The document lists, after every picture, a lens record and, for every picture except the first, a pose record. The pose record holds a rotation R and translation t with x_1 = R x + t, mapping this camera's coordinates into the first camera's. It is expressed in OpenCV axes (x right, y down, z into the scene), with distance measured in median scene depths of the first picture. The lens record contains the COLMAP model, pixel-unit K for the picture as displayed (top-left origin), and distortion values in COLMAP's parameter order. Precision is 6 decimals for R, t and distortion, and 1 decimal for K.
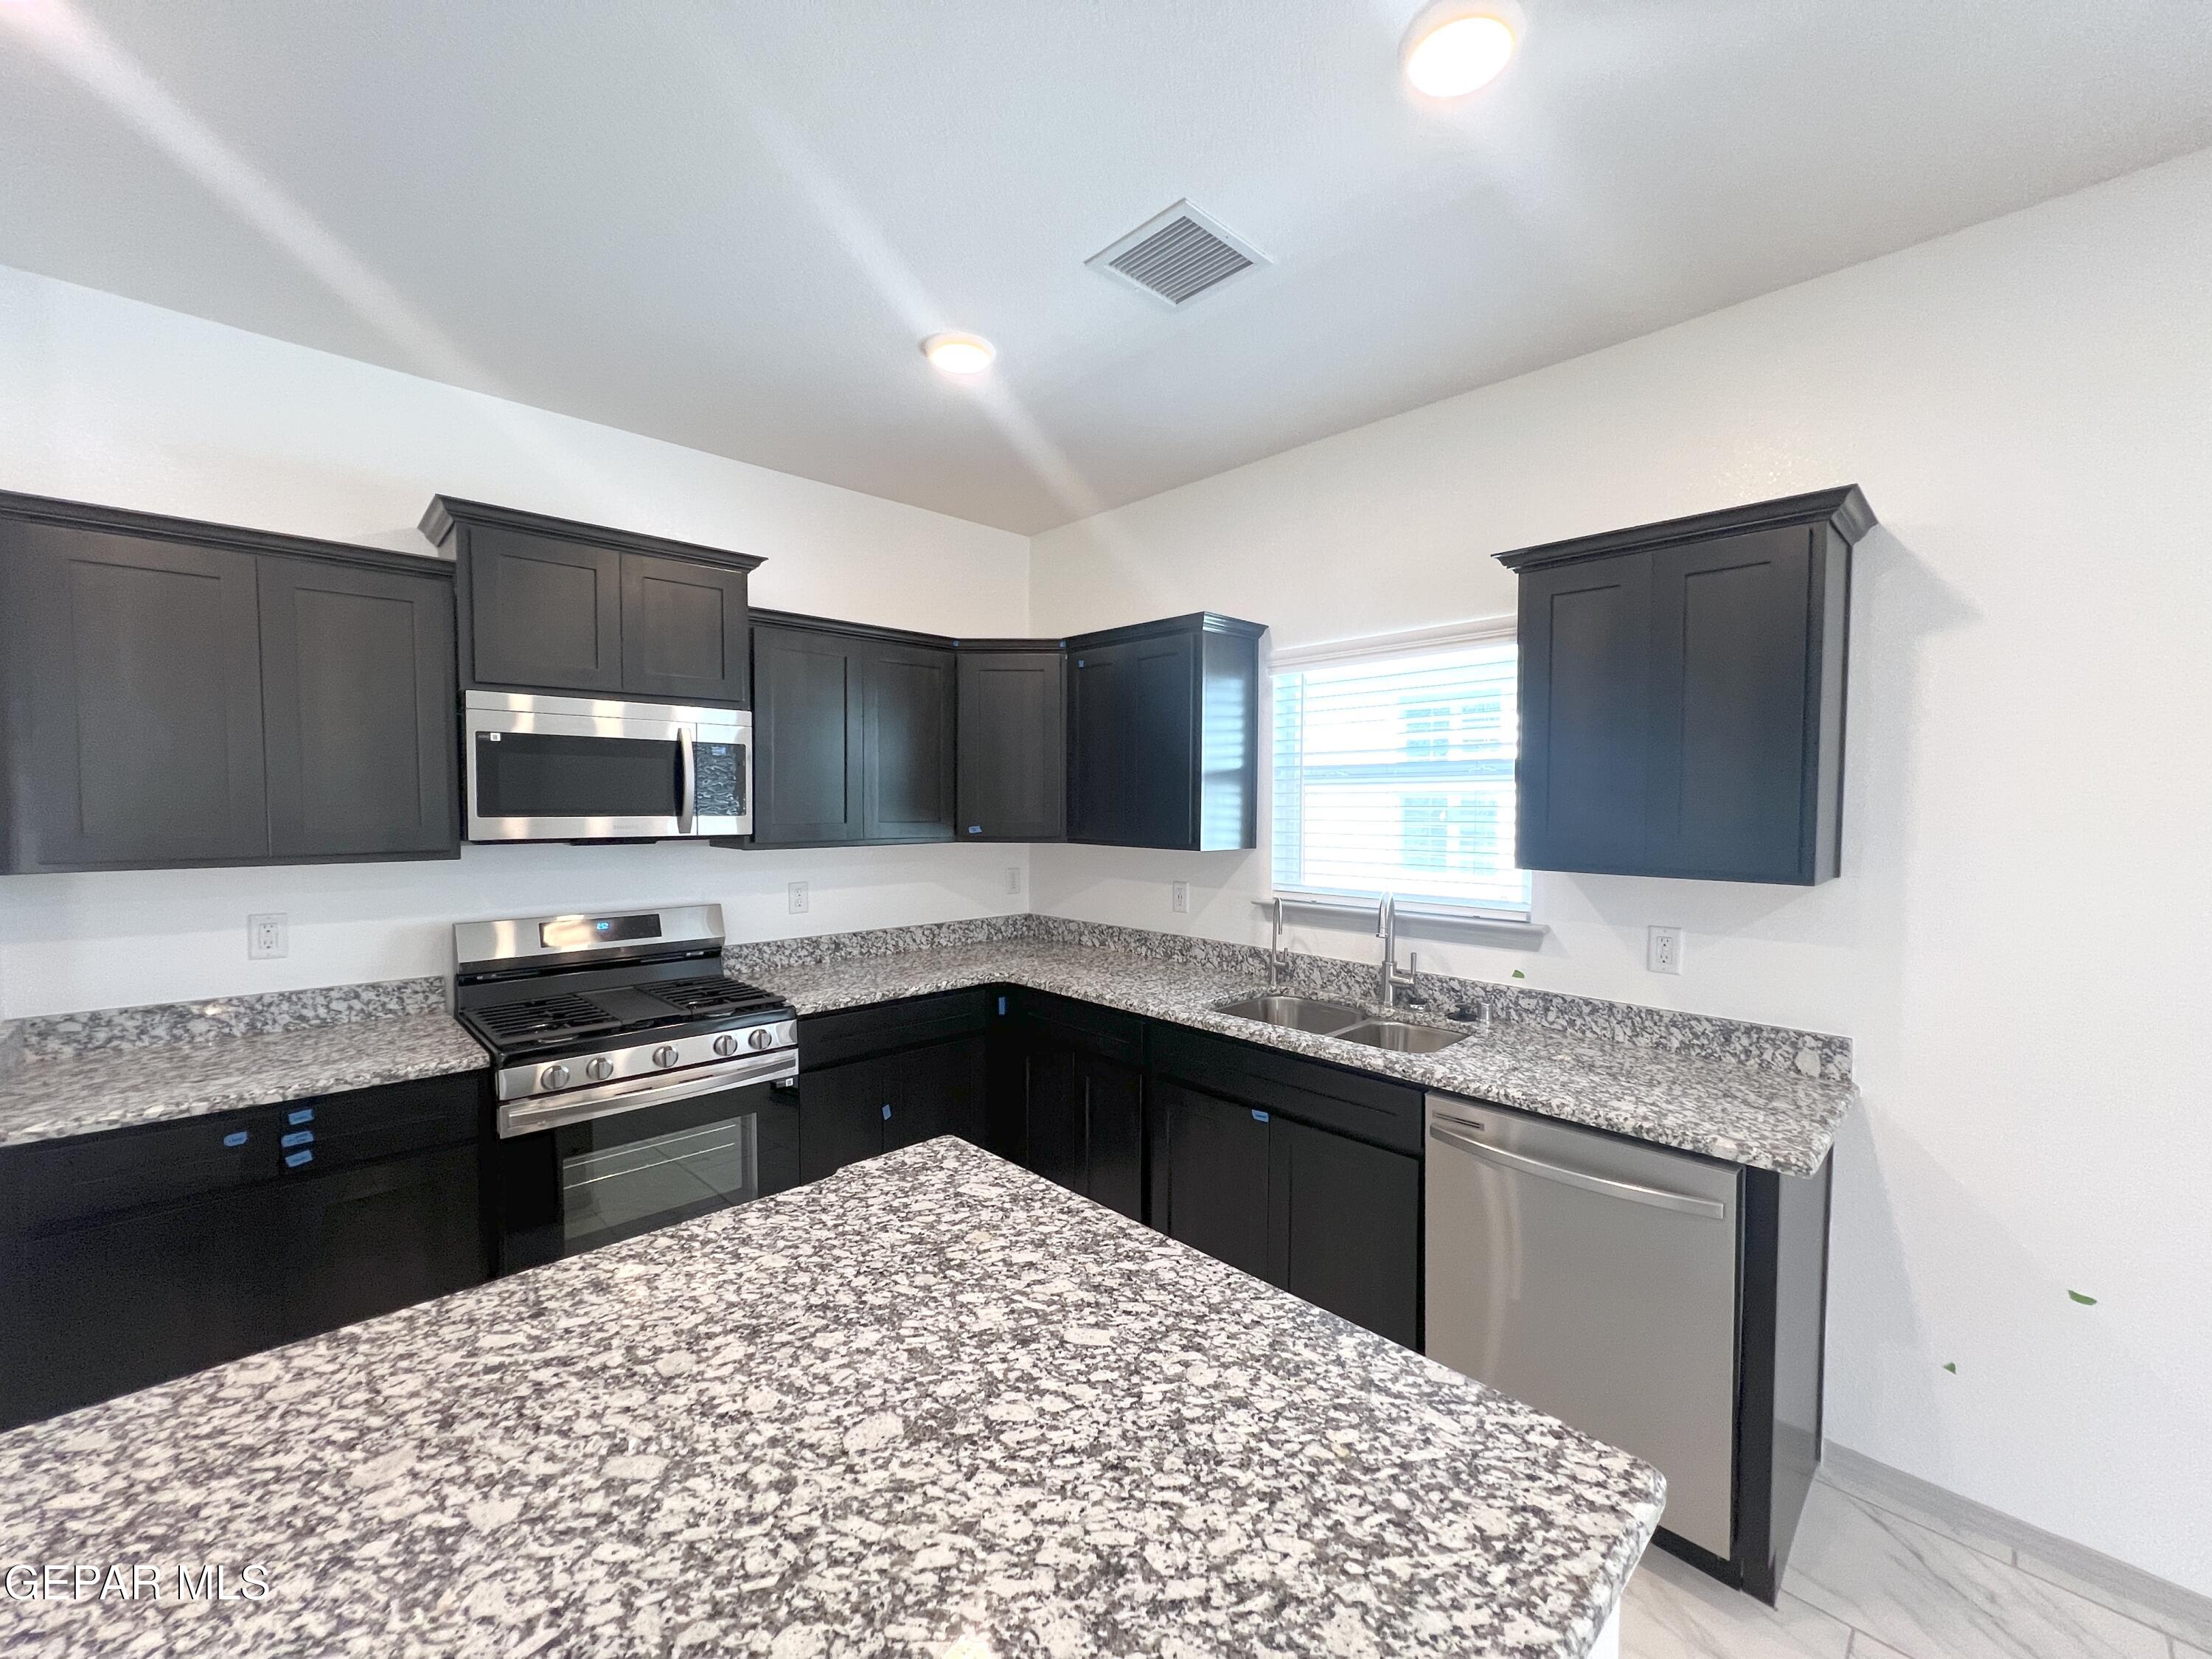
lens RADIAL K [[888.4, 0, 1110.5], [0, 888.4, 840.7], [0, 0, 1]] dist [0.003465, 0.000318]
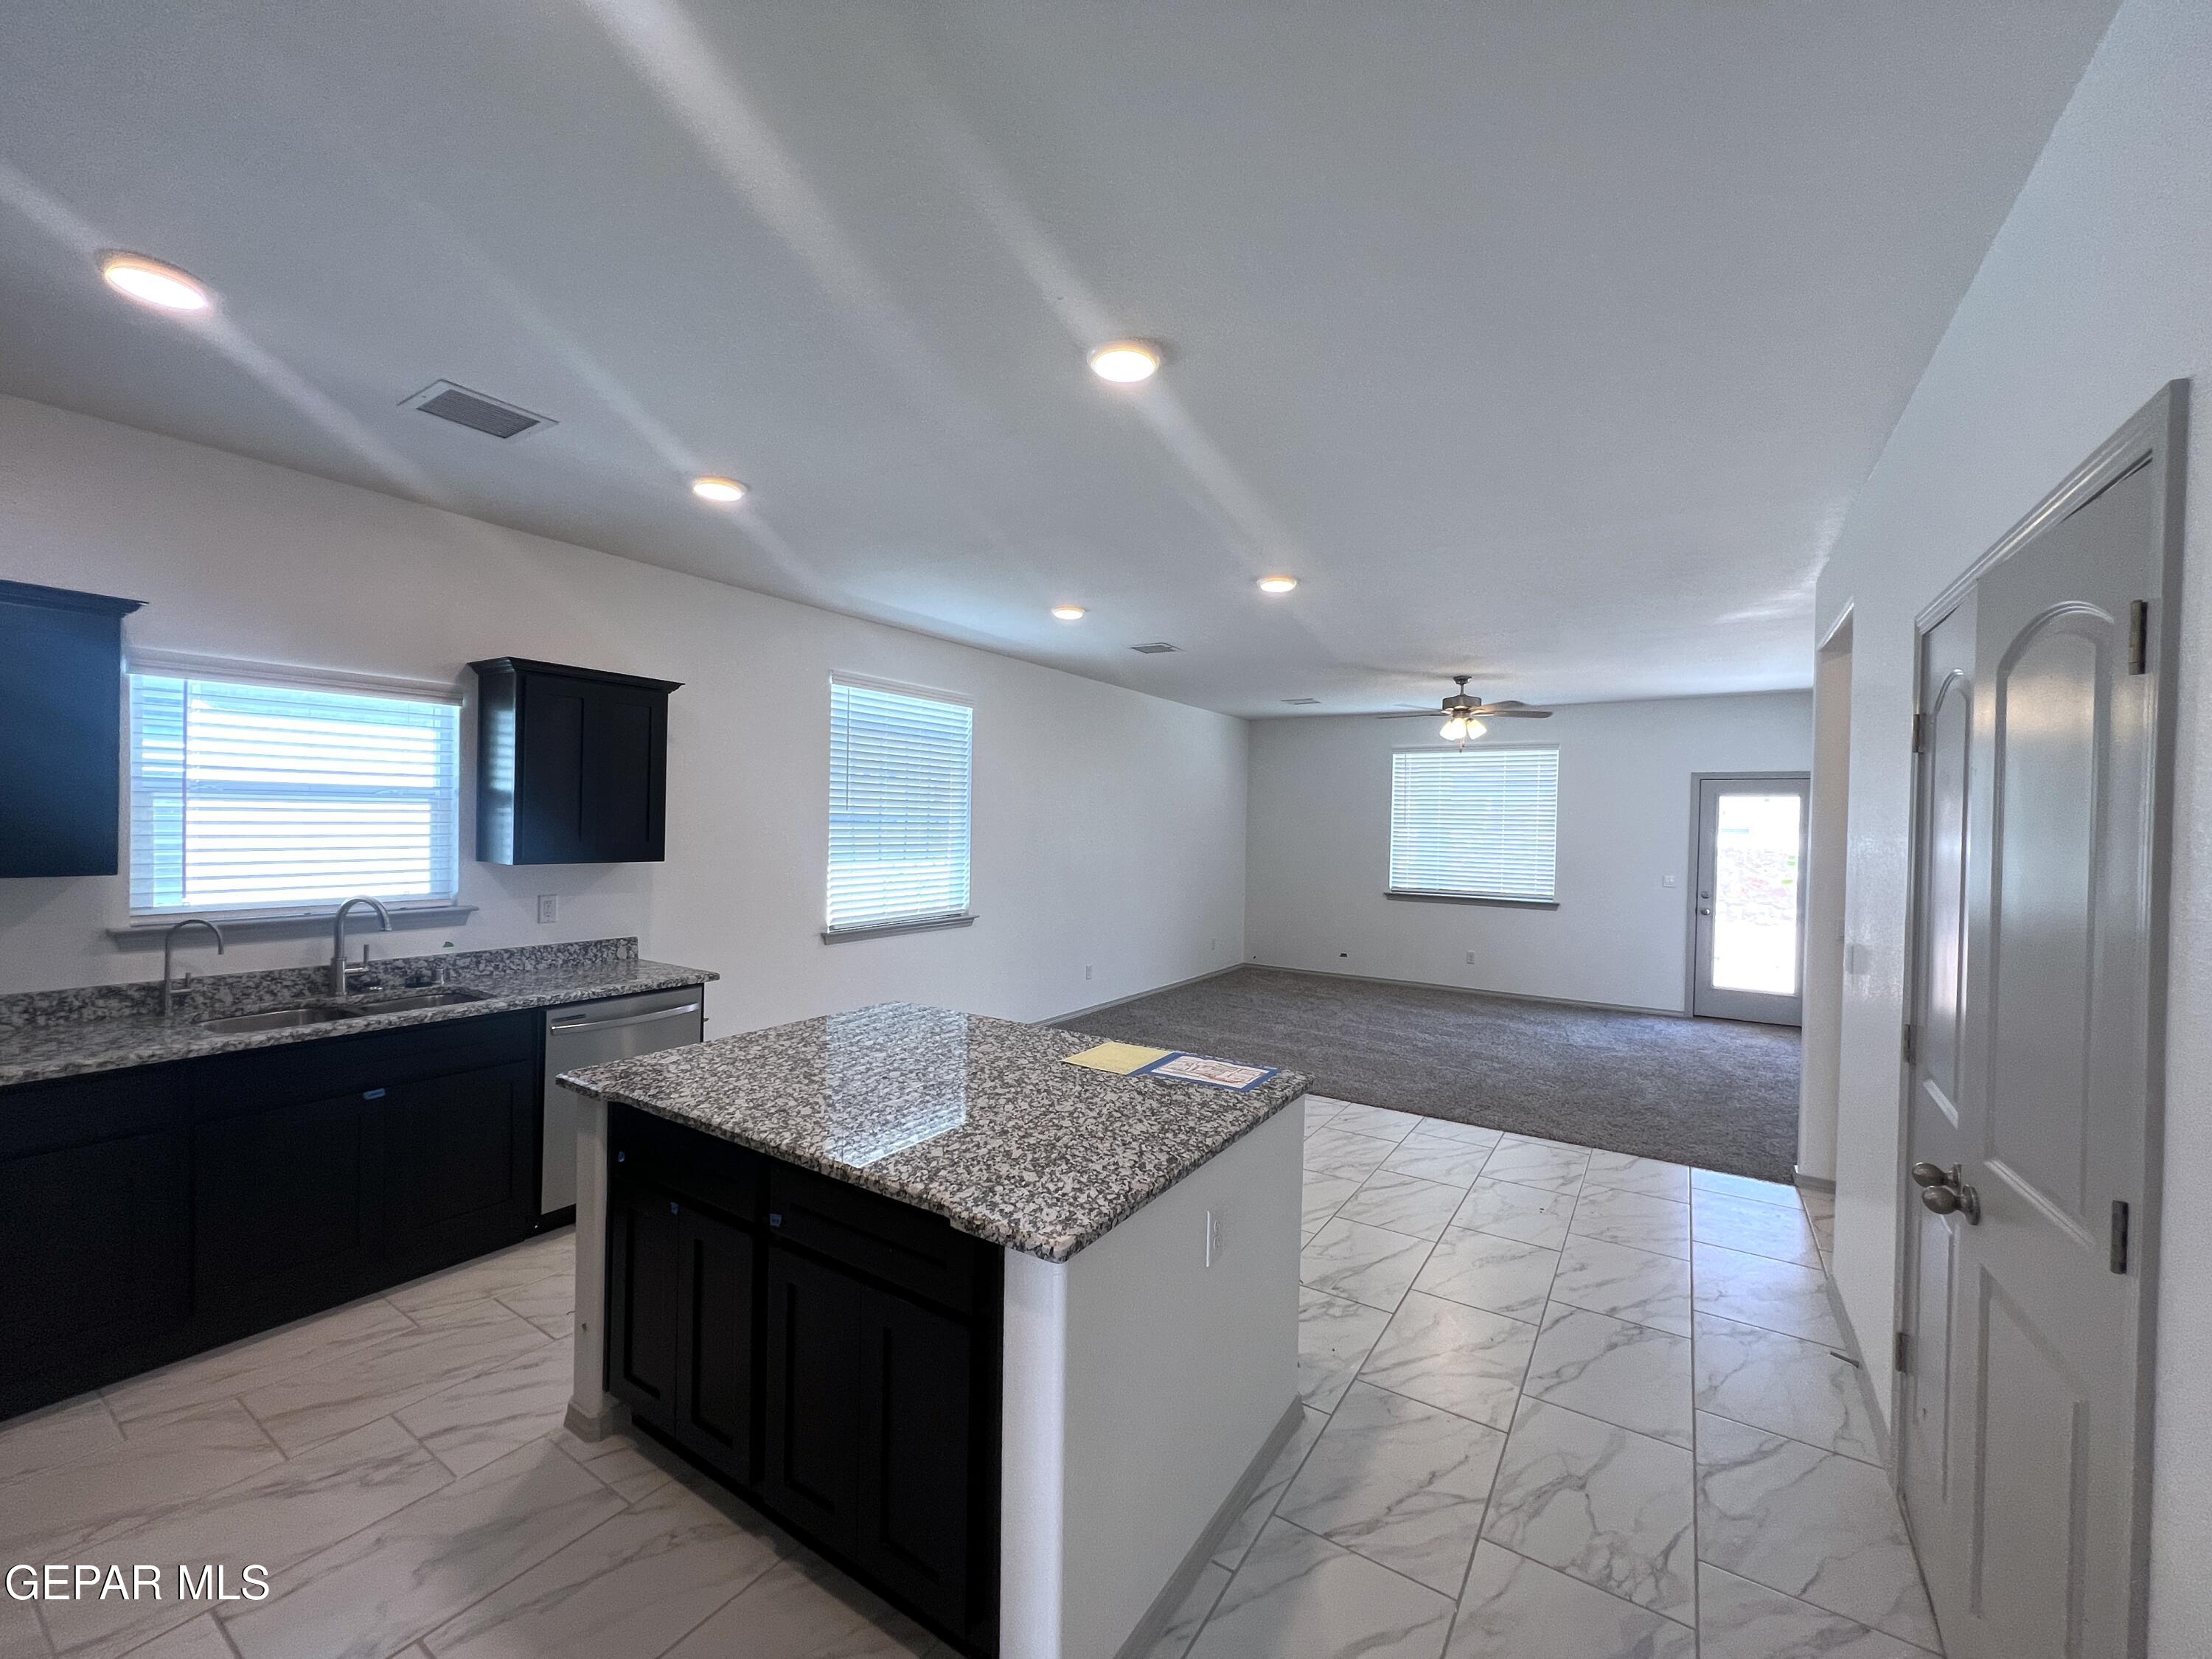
lens RADIAL K [[888.4, 0, 1094.4], [0, 888.4, 825.4], [0, 0, 1]] dist [0.003465, 0.000318]
pose [[-0.216504, -0.010483, 0.976225, -1.257257], [0.021983, 0.999636, 0.015609, -0.038245], [-0.976034, 0.024840, -0.216195, 0.364143]]
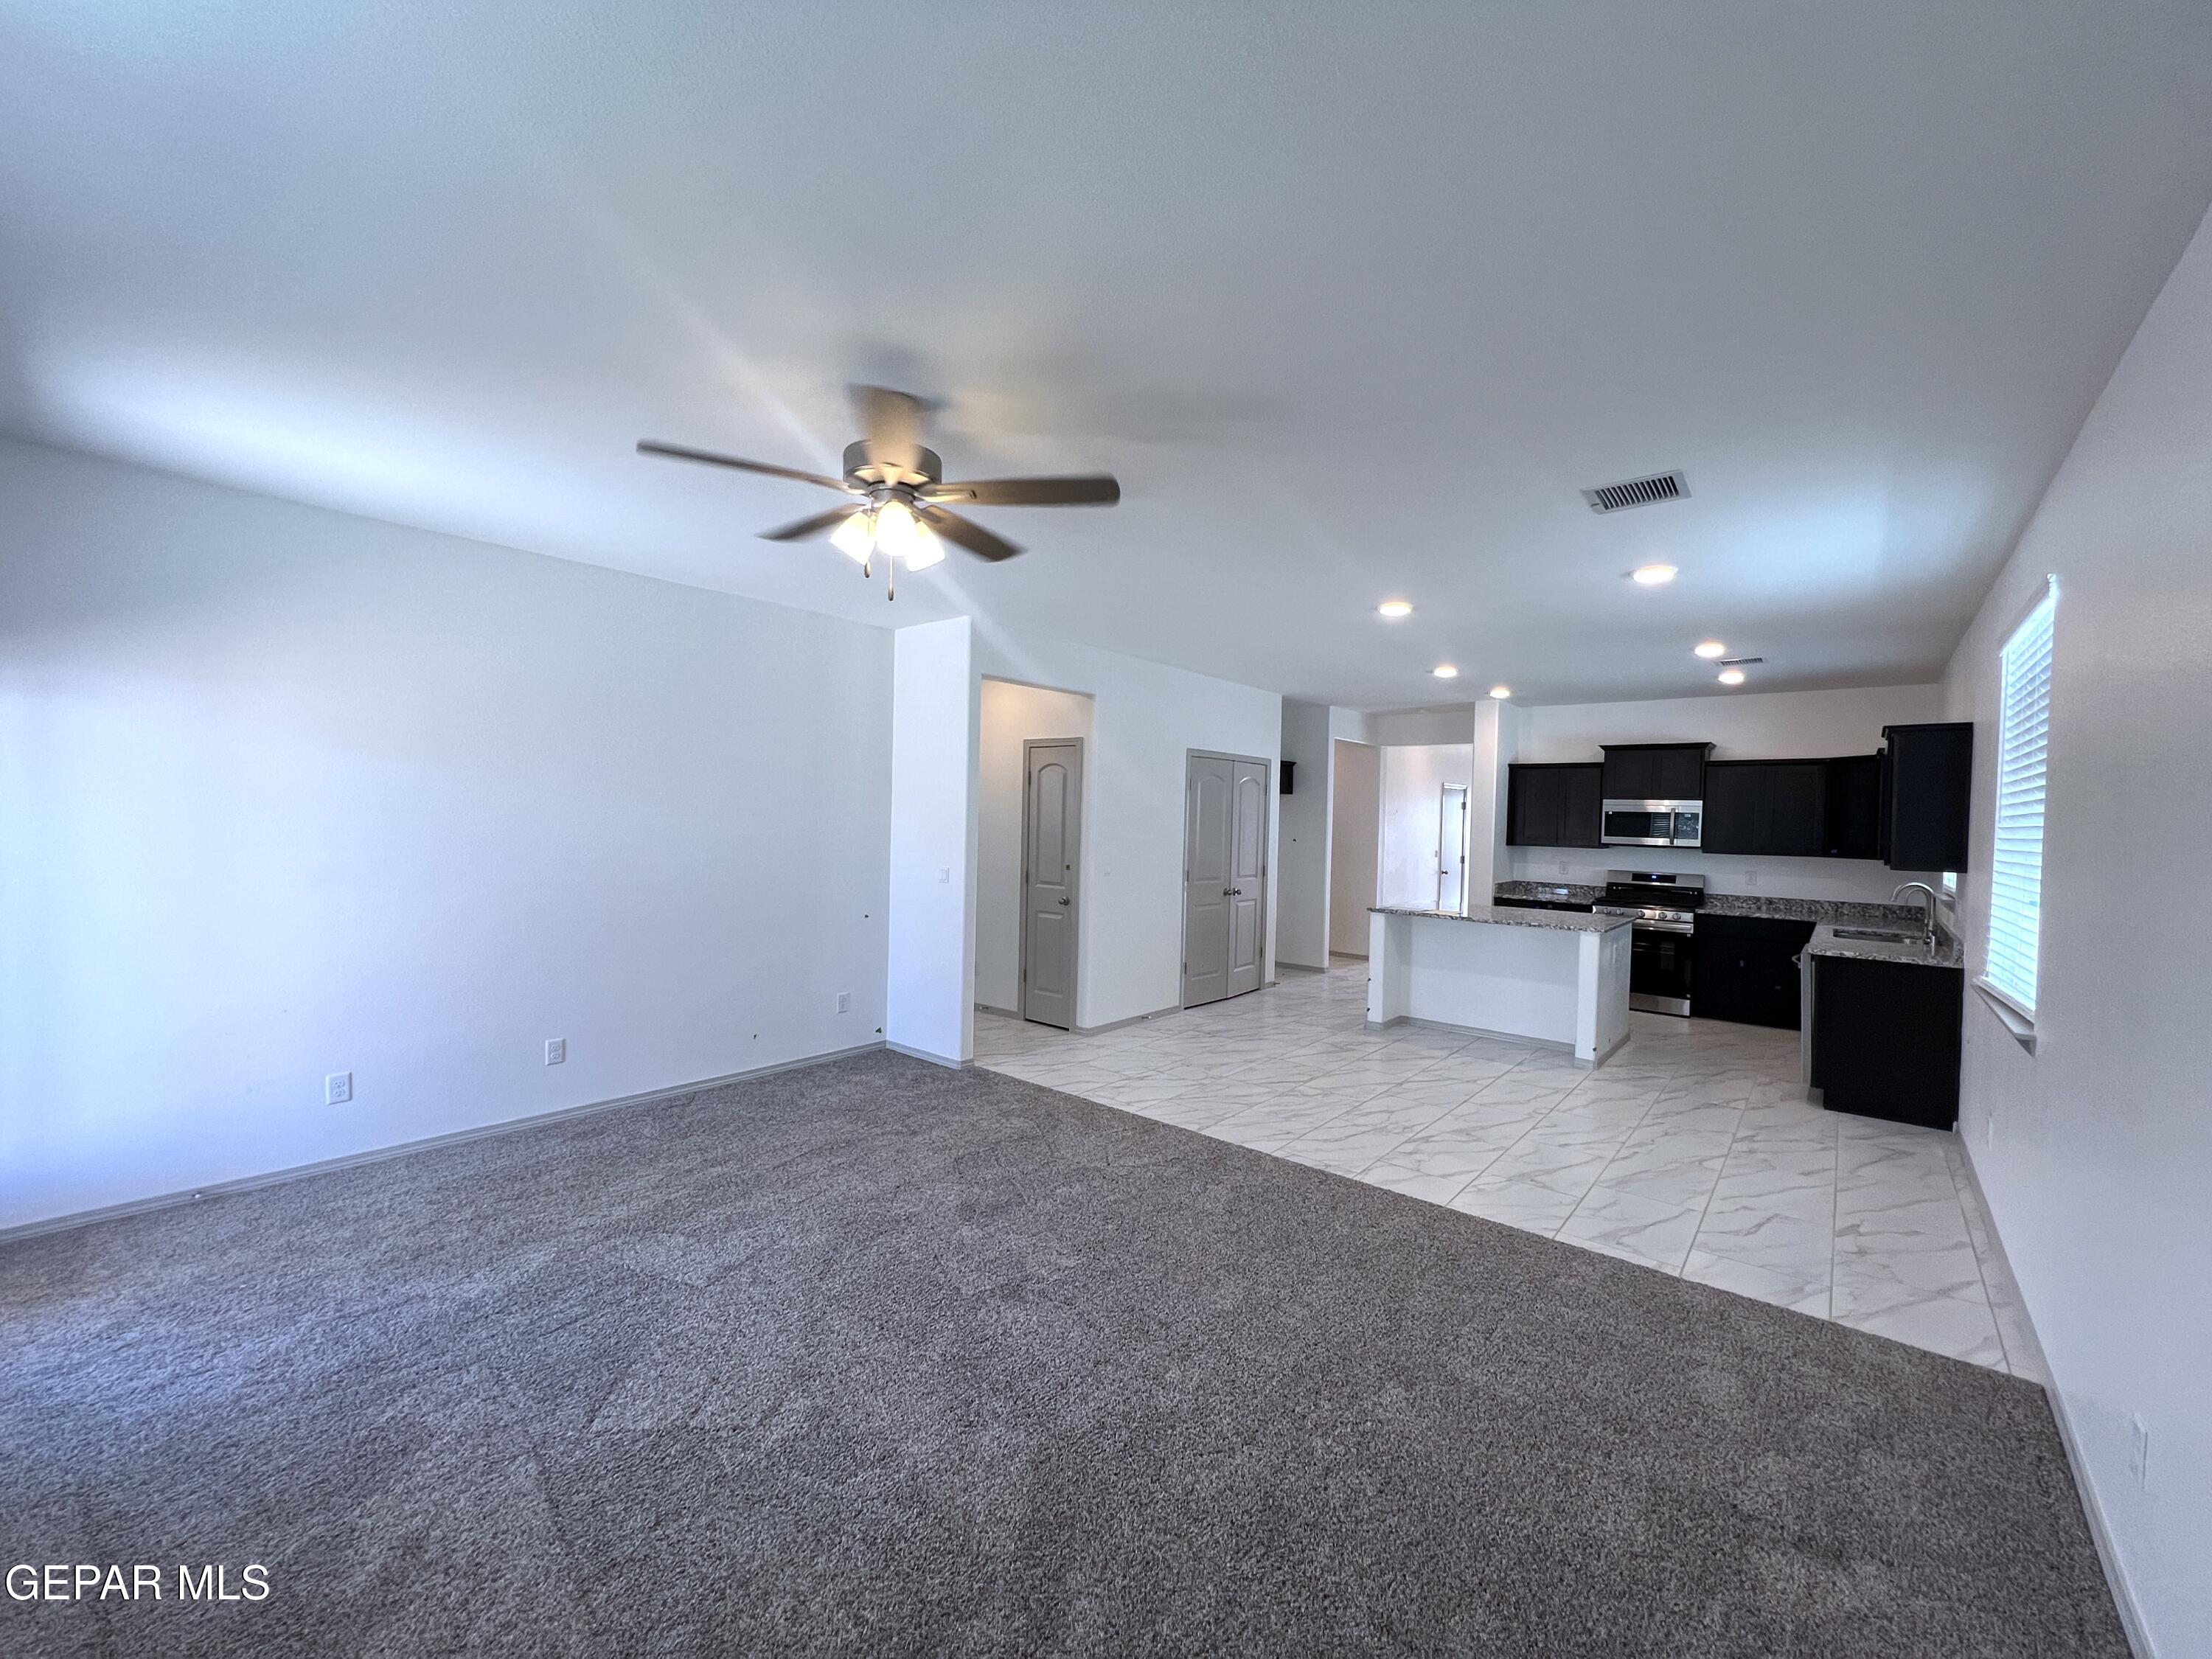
lens RADIAL K [[888.4, 0, 1108.0], [0, 888.4, 834.0], [0, 0, 1]] dist [0.003465, 0.000318]
pose [[0.113013, 0.018316, -0.993425, 2.462112], [-0.071226, 0.997407, 0.010286, 0.064587], [0.991037, 0.069595, 0.114024, -1.280784]]
